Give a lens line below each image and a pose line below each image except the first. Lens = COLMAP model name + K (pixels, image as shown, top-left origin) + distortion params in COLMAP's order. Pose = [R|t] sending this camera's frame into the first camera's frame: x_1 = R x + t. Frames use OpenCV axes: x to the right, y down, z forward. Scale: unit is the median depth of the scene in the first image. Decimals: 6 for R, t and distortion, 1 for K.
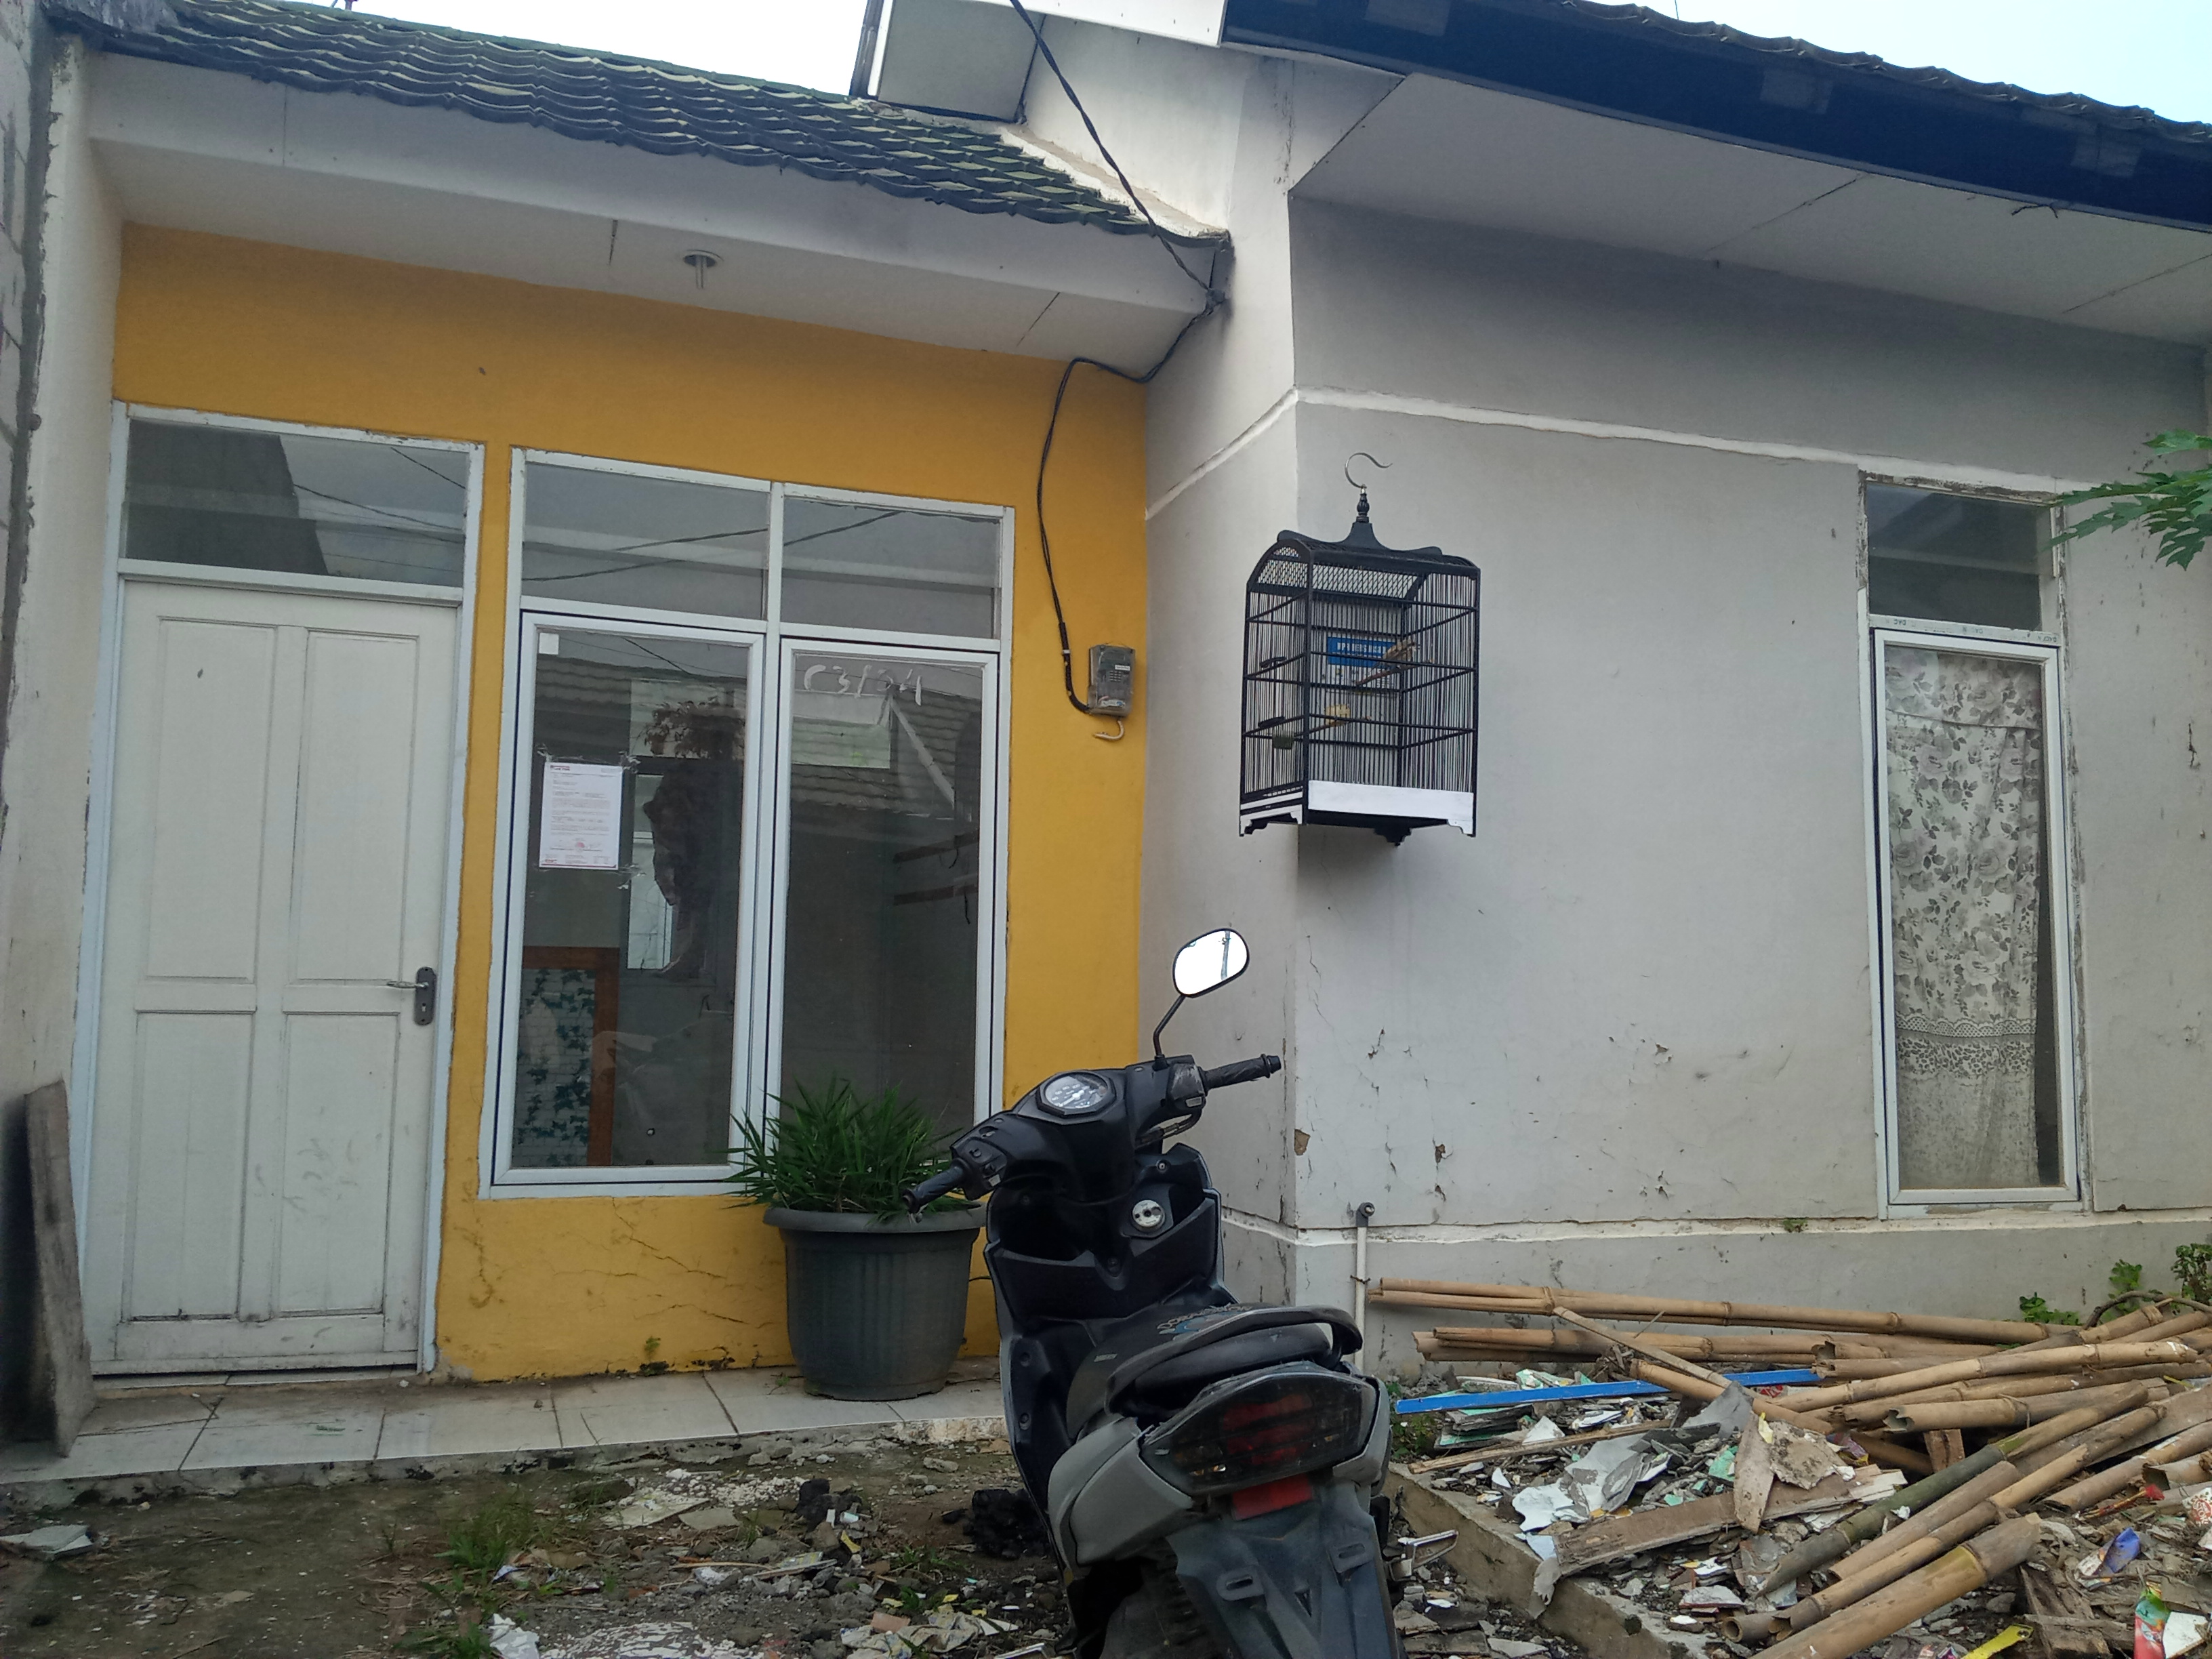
lens RADIAL K [[1803.4, 0, 1106.0], [0, 1803.4, 829.5], [0, 0, 1]] dist [0.059453, -0.007614]
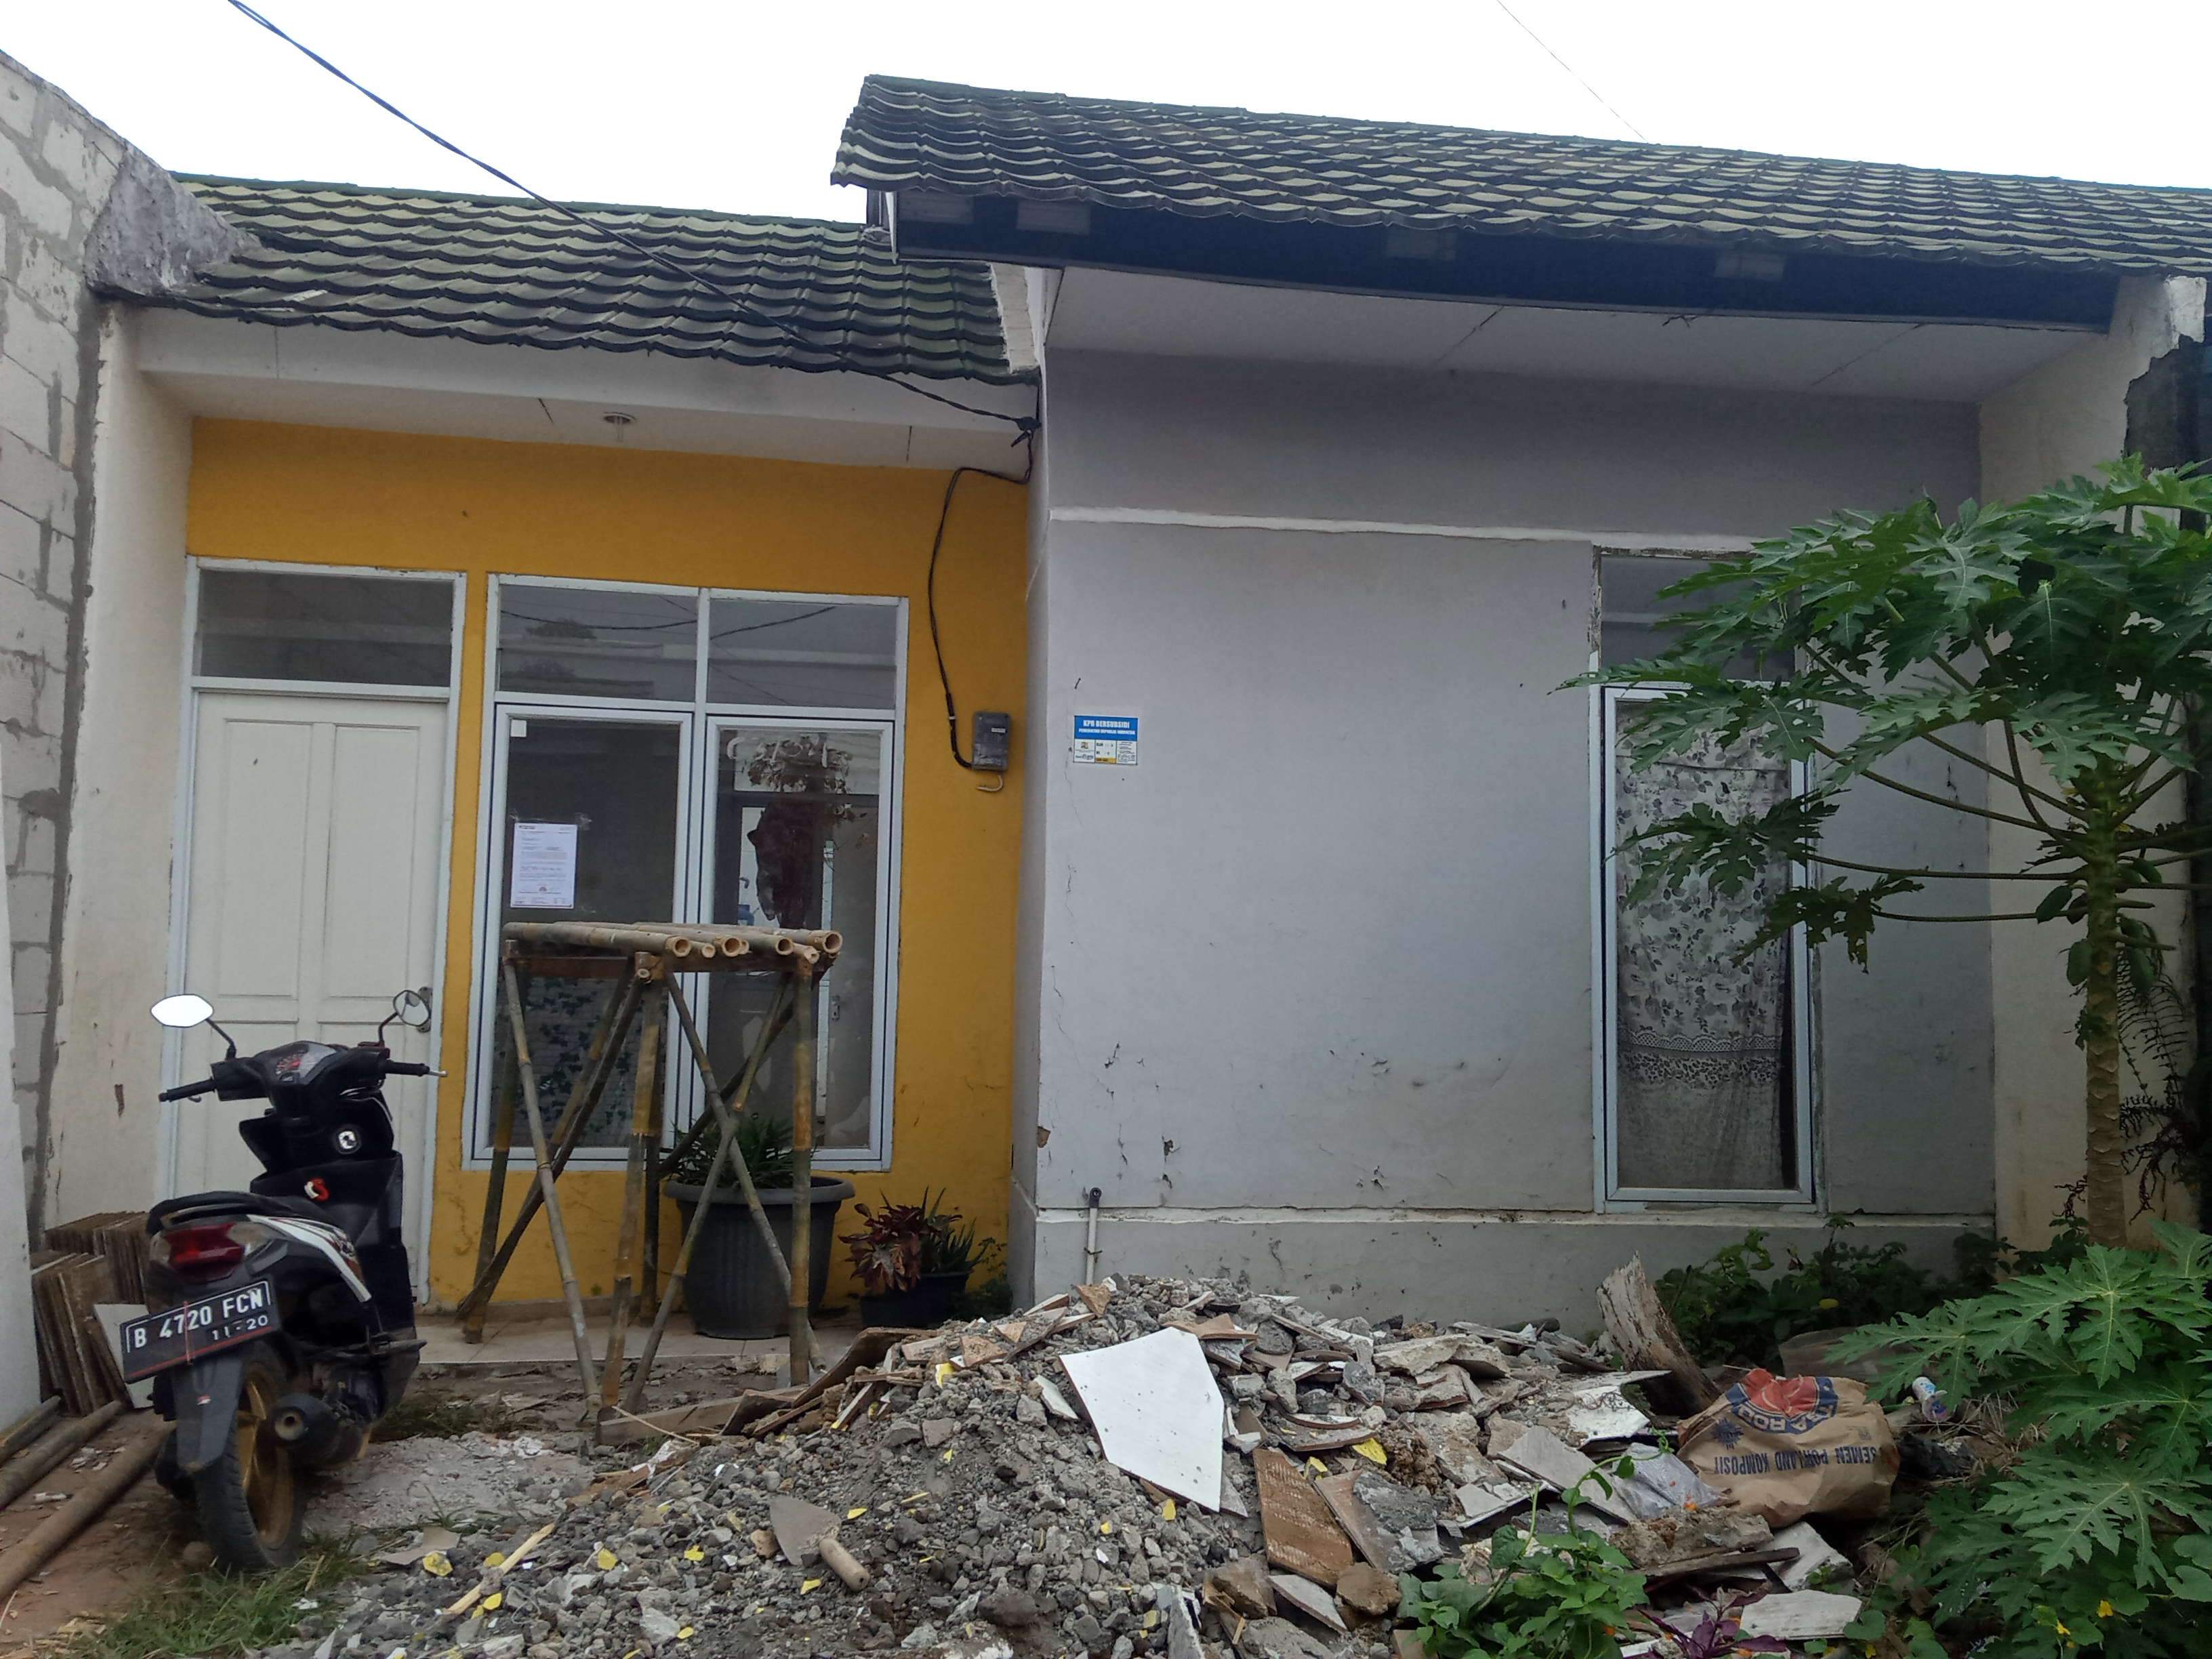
lens RADIAL K [[1797.9, 0, 1106.0], [0, 1797.9, 829.5], [0, 0, 1]] dist [0.078904, -0.001780]
pose [[0.980881, -0.013982, -0.194104, 0.333671], [0.015569, 0.999857, 0.006652, -0.034676], [0.193983, -0.009547, 0.980958, -0.151245]]
